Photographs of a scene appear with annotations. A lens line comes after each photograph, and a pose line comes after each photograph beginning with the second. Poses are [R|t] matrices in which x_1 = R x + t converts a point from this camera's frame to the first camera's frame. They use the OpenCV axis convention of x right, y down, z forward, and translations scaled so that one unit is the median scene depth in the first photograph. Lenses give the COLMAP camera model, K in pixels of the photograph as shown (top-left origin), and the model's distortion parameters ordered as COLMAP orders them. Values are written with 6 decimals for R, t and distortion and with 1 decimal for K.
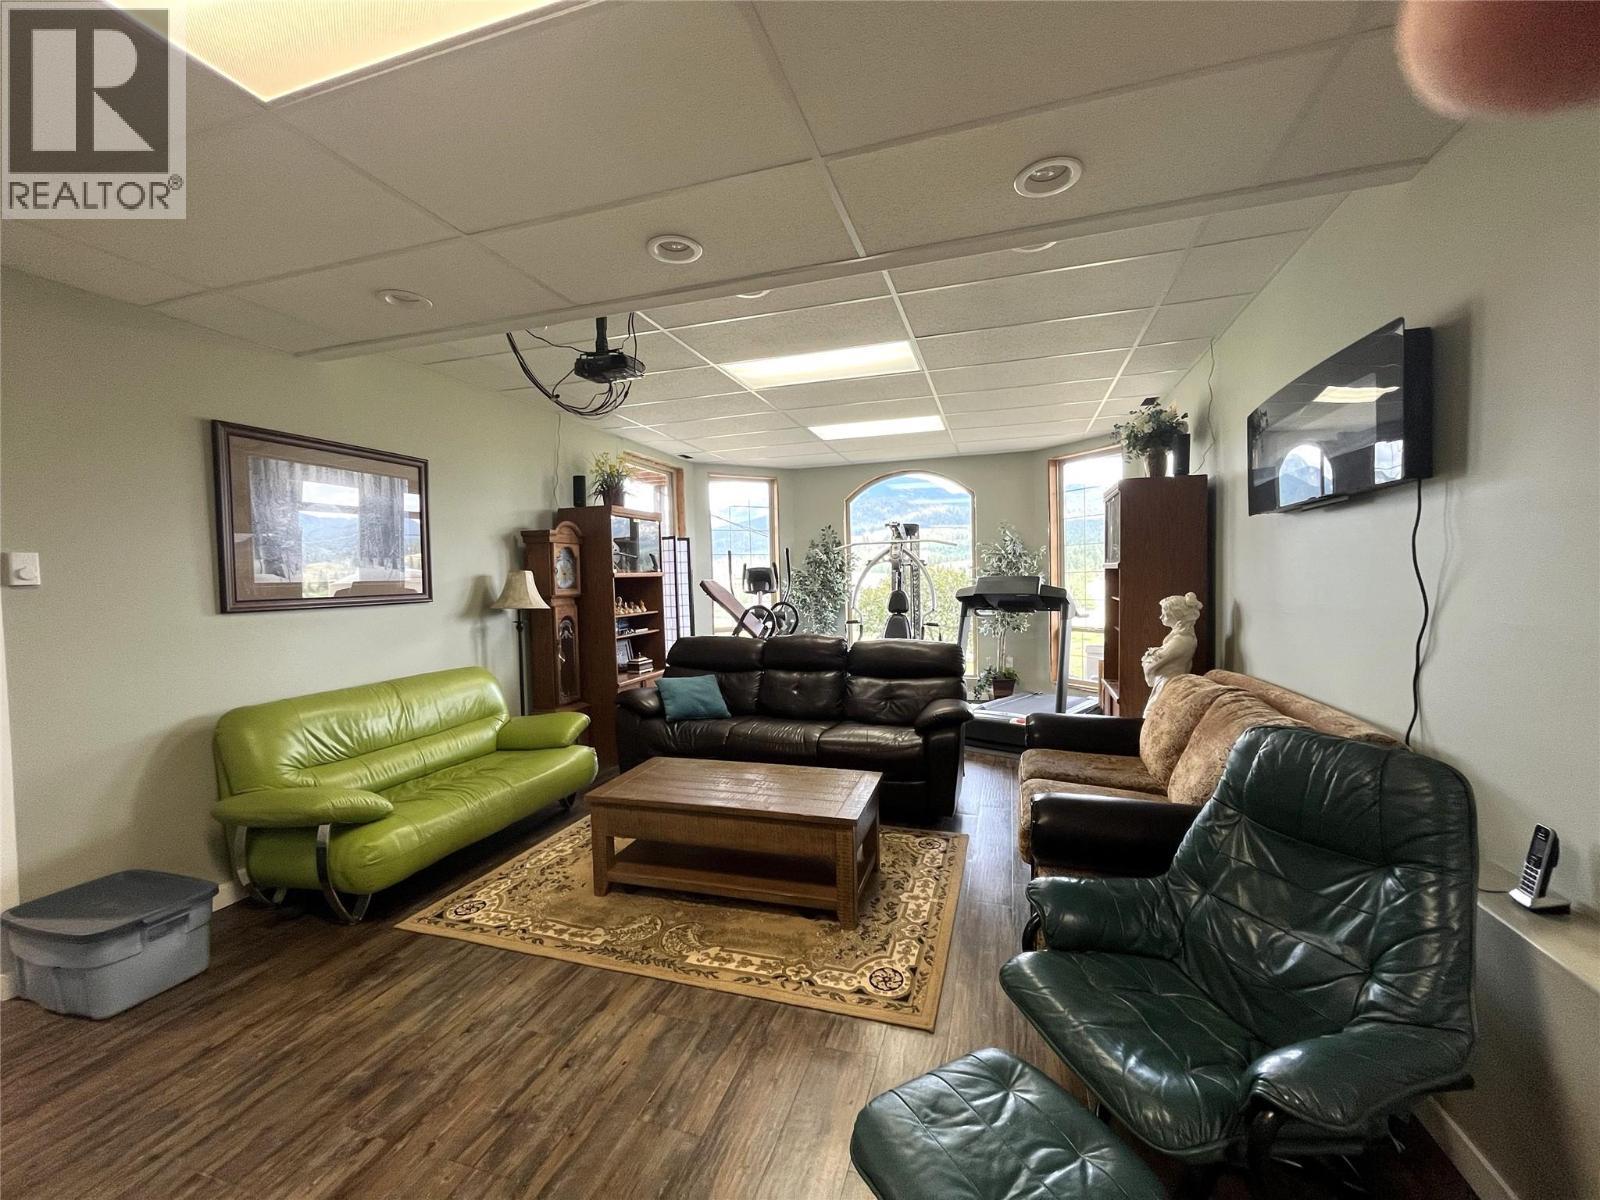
lens RADIAL K [[654.4, 0, 801.0], [0, 654.4, 598.1], [0, 0, 1]] dist [-0.004323, -0.000397]
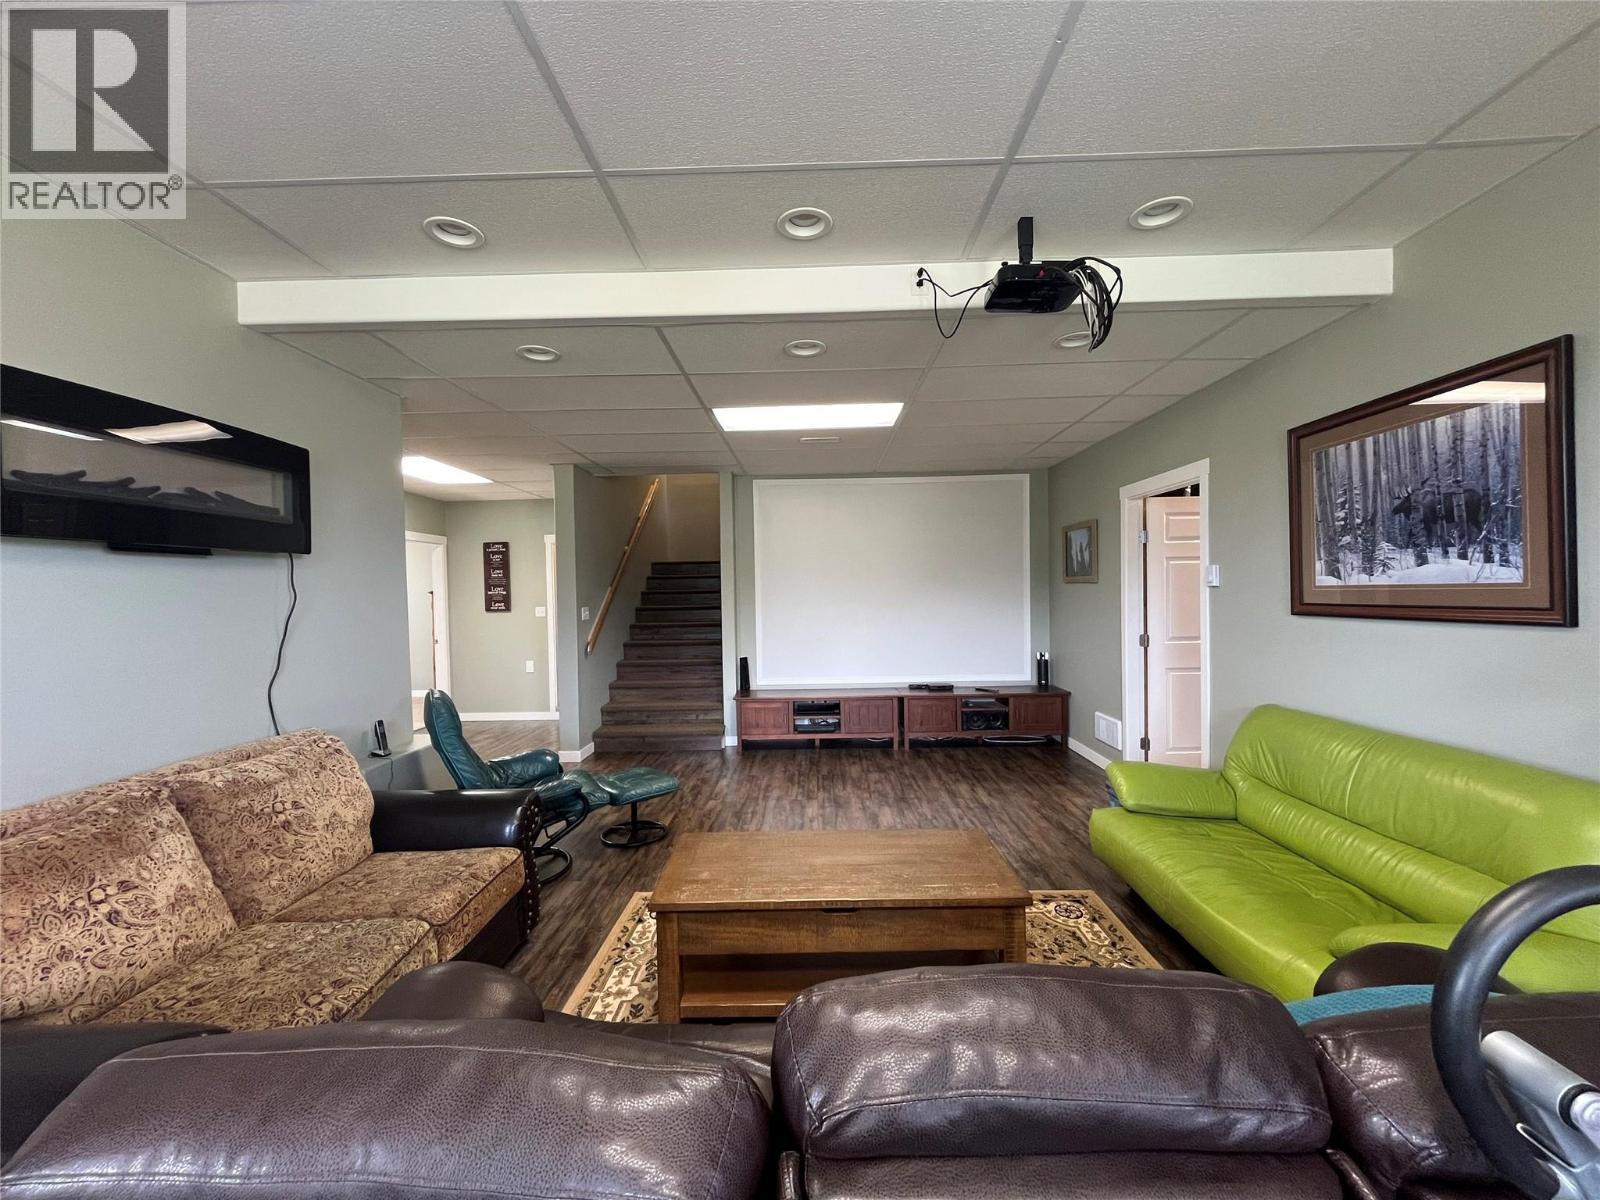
lens RADIAL K [[654.4, 0, 805.4], [0, 654.4, 594.0], [0, 0, 1]] dist [-0.004323, -0.000397]
pose [[-0.955669, 0.042777, -0.291319, 0.165809], [0.032417, 0.998662, 0.040299, -0.078958], [0.292653, 0.029069, -0.955777, 1.818849]]
